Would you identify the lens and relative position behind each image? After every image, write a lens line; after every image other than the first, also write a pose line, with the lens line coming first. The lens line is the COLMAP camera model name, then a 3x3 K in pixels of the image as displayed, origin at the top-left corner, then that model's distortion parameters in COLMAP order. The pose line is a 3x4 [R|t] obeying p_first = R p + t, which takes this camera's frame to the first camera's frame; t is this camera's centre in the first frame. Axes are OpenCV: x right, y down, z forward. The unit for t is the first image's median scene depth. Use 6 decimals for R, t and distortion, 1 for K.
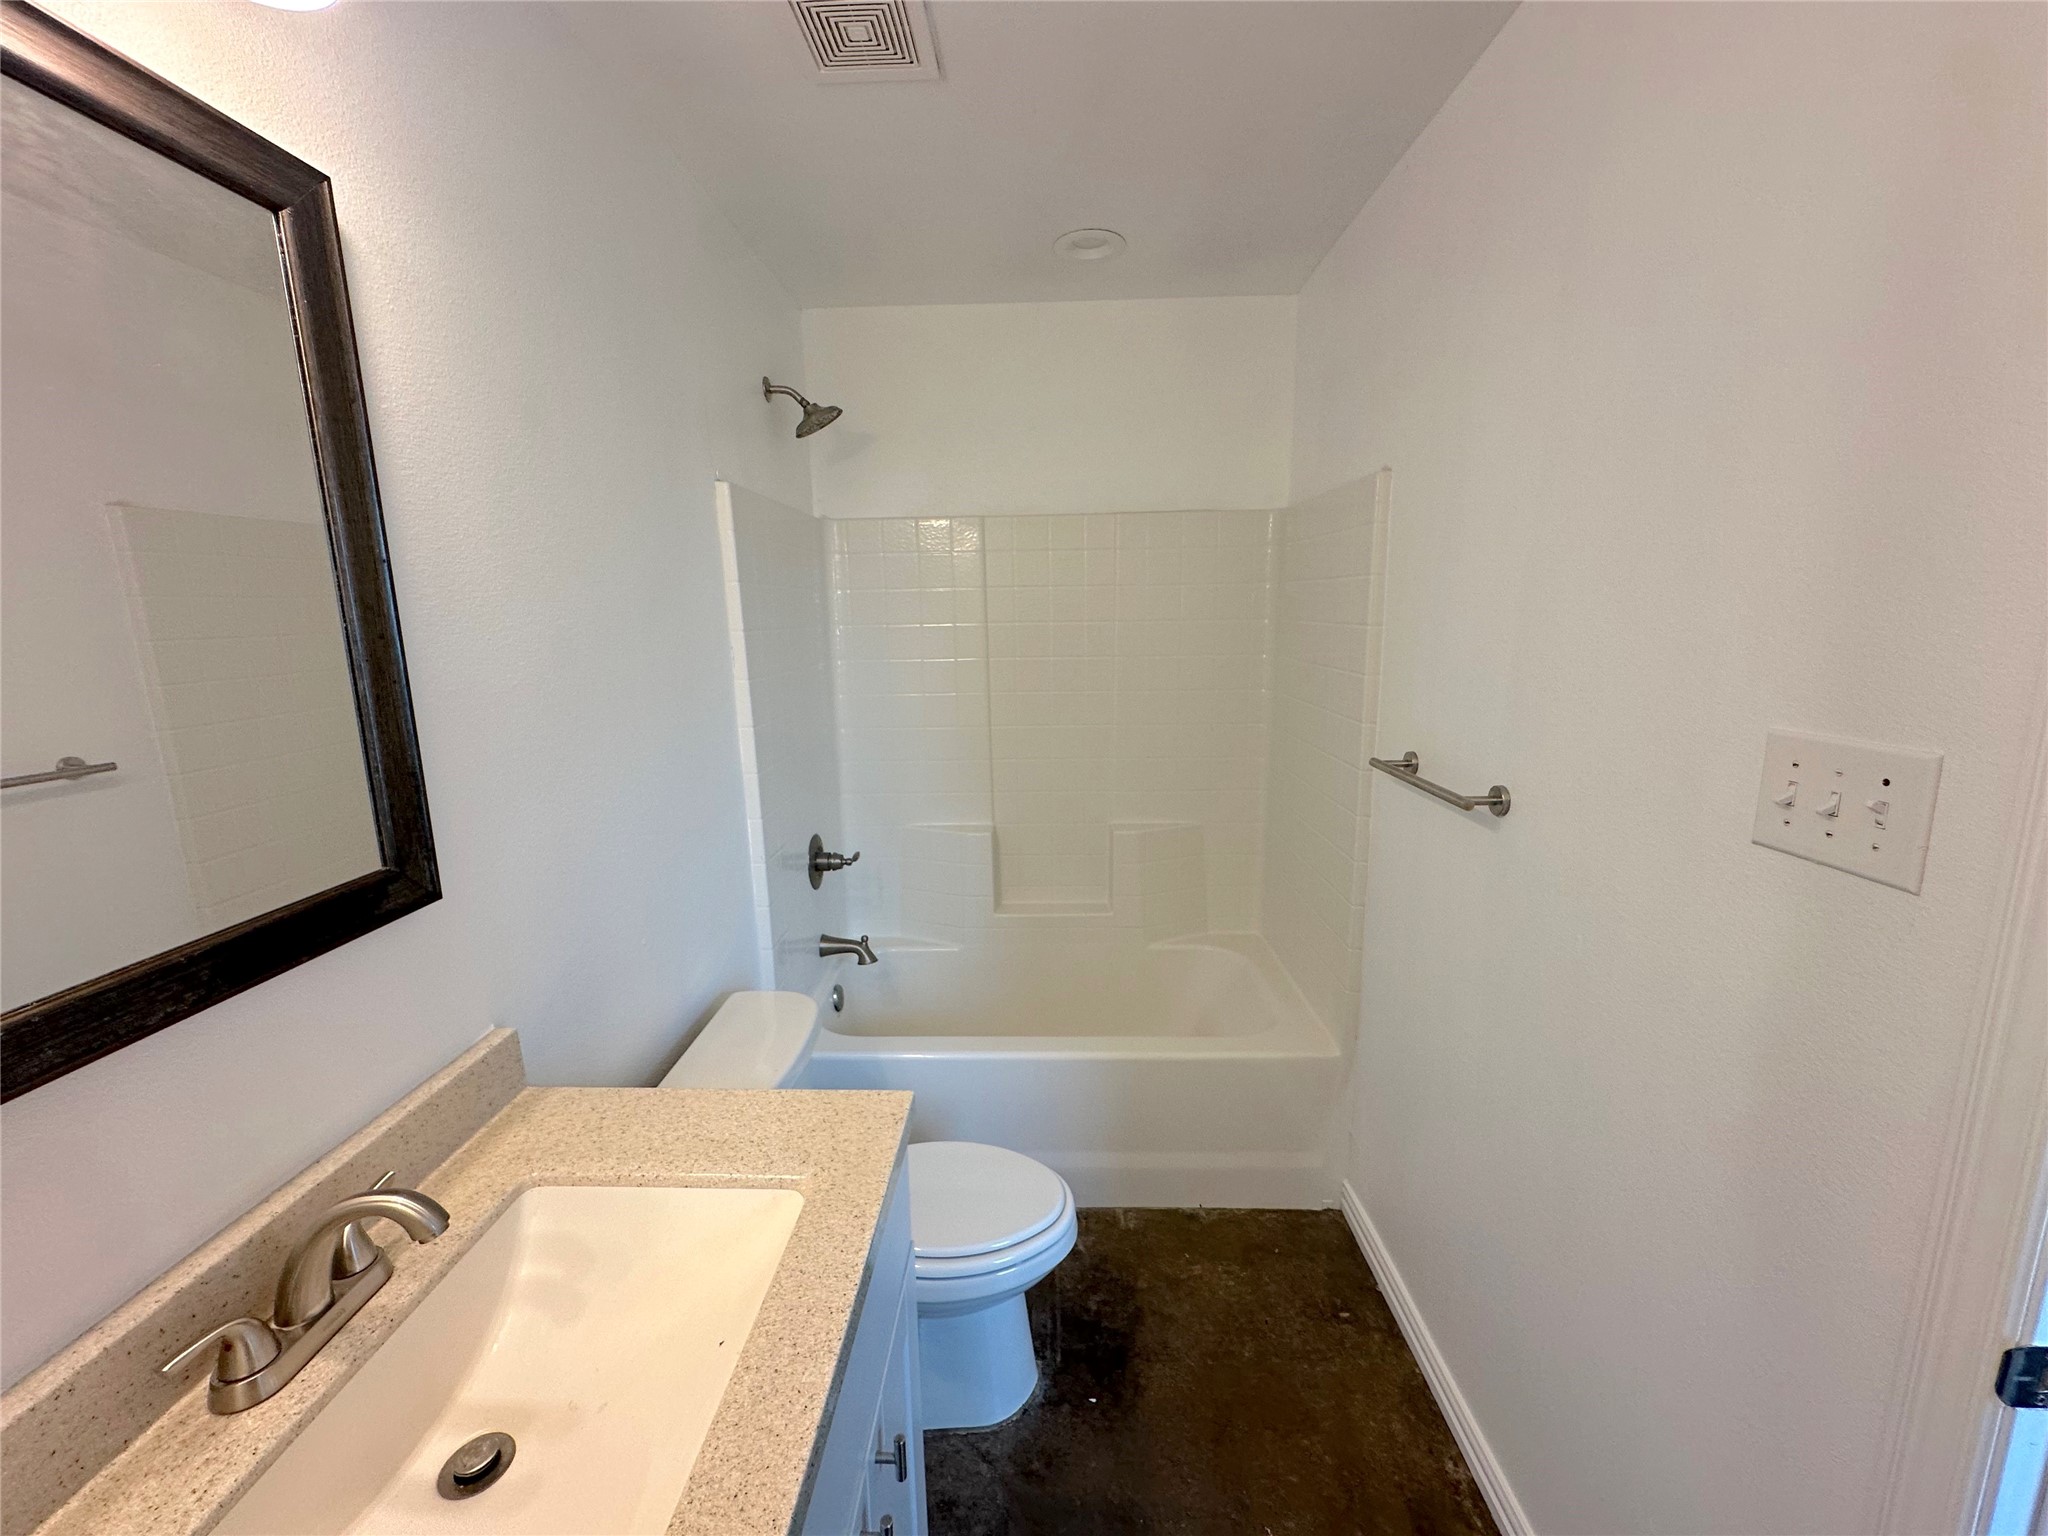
lens RADIAL K [[816.5, 0, 1024.0], [0, 816.5, 768.0], [0, 0, 1]] dist [-0.003075, 0.000789]
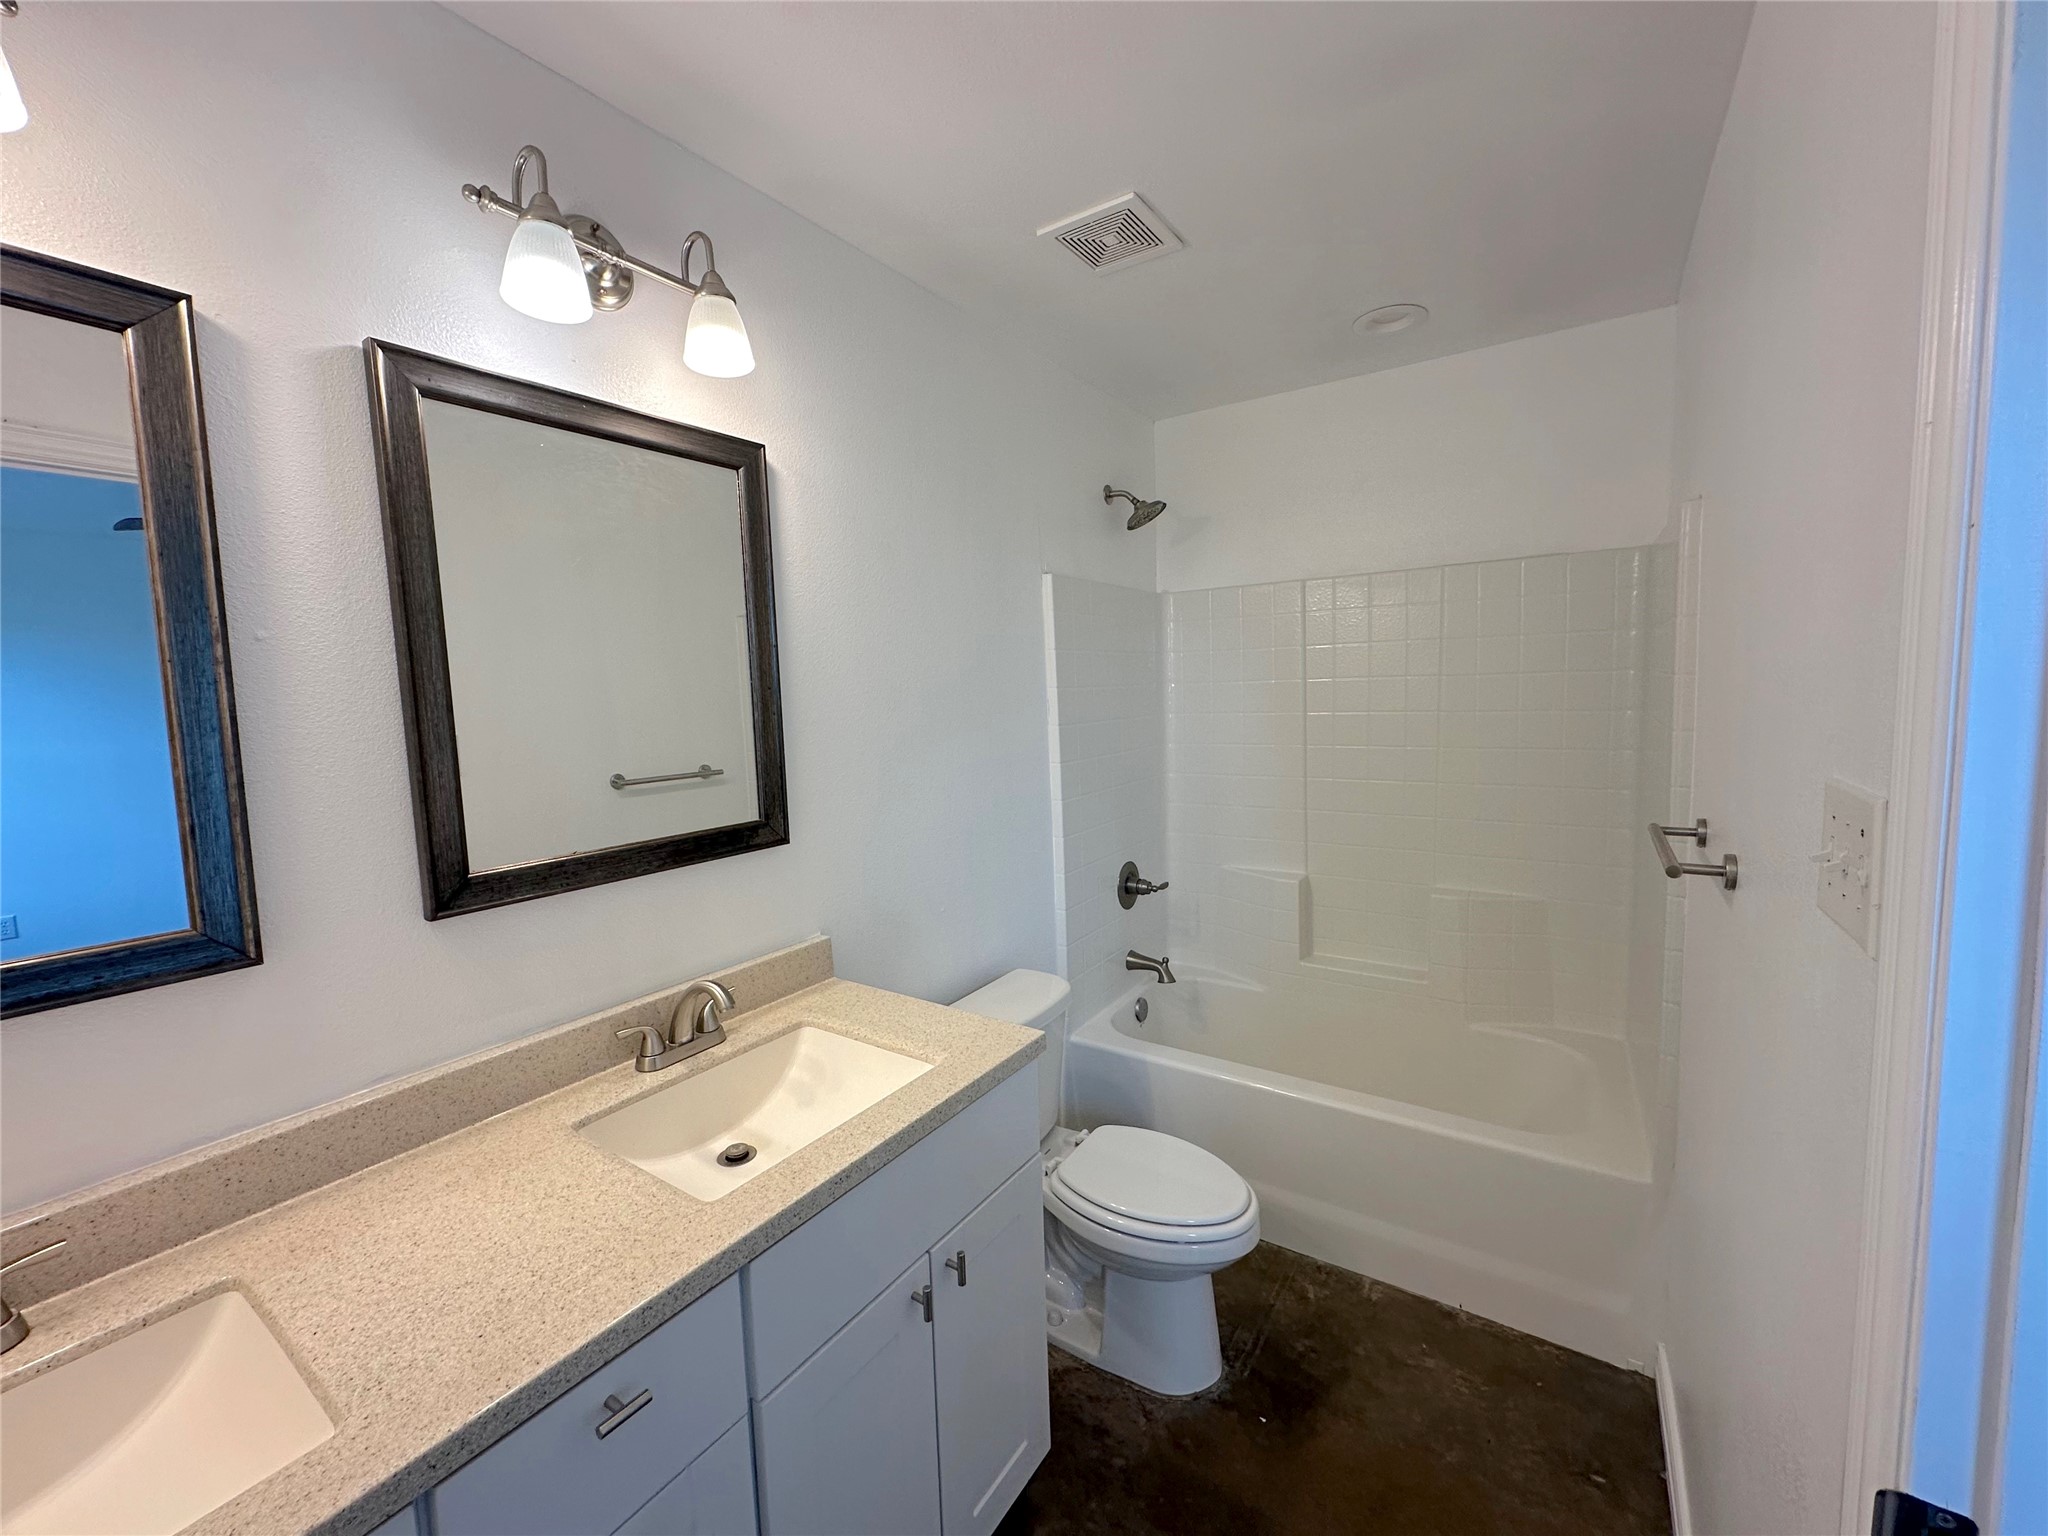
lens RADIAL K [[812.0, 0, 1024.0], [0, 812.0, 768.0], [0, 0, 1]] dist [-0.001568, -0.000057]
pose [[0.846509, 0.043122, -0.530625, 0.290391], [-0.082546, 0.995291, -0.050803, 0.026055], [0.525936, 0.086807, 0.846083, -0.086912]]
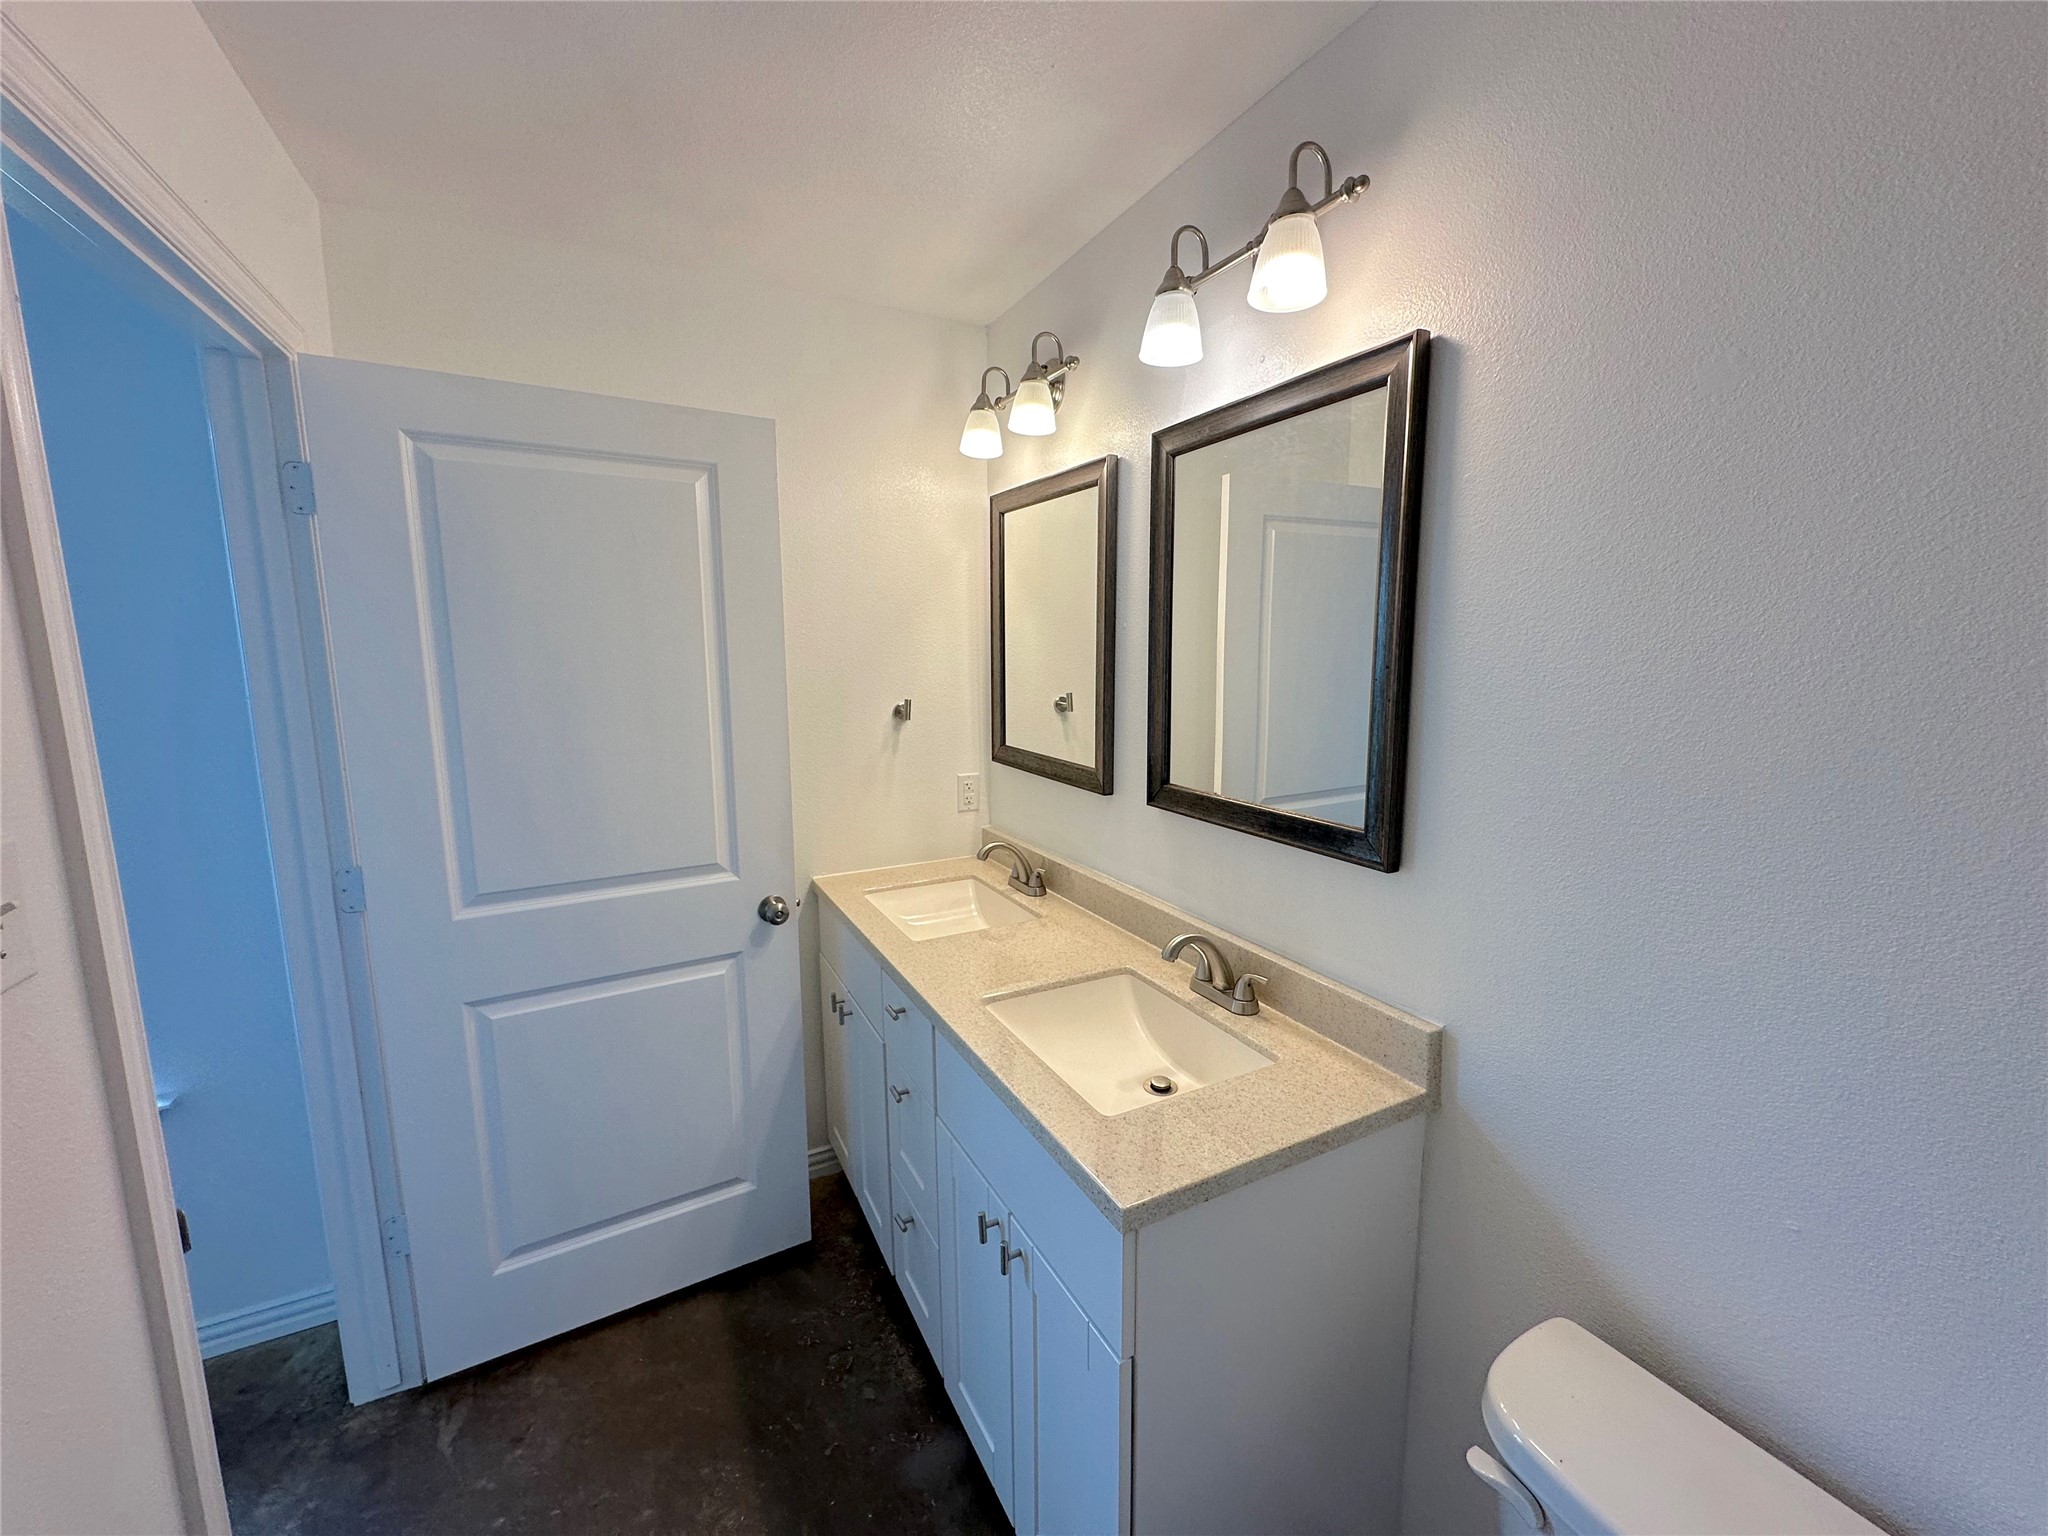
lens RADIAL K [[812.0, 0, 1024.0], [0, 812.0, 768.0], [0, 0, 1]] dist [-0.001568, -0.000057]
pose [[-0.874109, 0.091028, -0.477124, 0.188737], [-0.068433, 0.949406, 0.306504, -0.176440], [0.480885, 0.300569, -0.823655, 0.875747]]
